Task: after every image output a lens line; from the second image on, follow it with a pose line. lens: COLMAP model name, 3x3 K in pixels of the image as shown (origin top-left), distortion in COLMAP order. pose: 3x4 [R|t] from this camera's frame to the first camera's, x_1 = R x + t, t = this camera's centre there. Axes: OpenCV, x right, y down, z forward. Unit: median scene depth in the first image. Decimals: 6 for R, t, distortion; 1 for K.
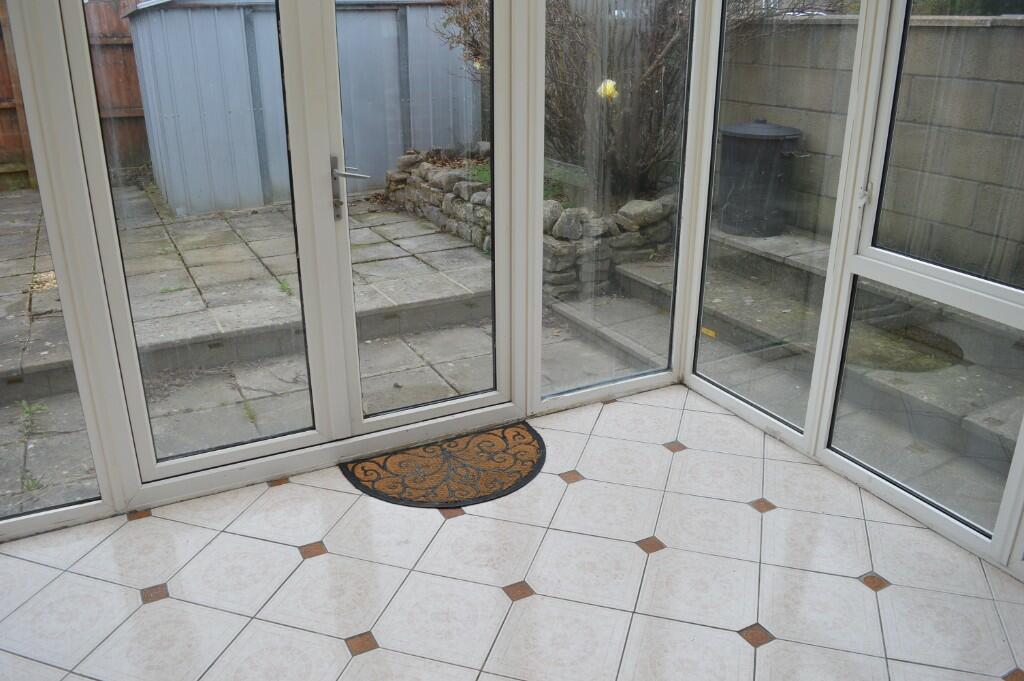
lens RADIAL K [[820.5, 0, 512.0], [0, 820.5, 340.5], [0, 0, 1]] dist [-0.090730, 0.017817]
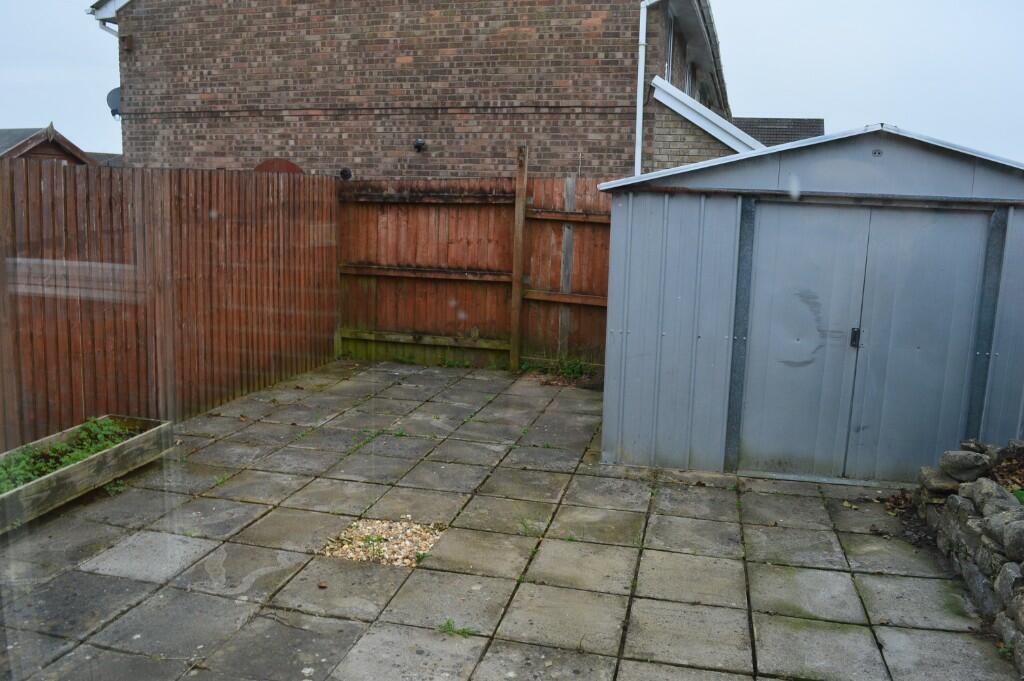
lens RADIAL K [[820.5, 0, 512.0], [0, 820.5, 340.5], [0, 0, 1]] dist [-0.090730, 0.017817]
pose [[0.750280, 0.142361, -0.645611, -0.013045], [-0.270419, 0.957196, -0.103193, -0.173568], [0.603286, 0.252009, 0.756662, 0.387640]]
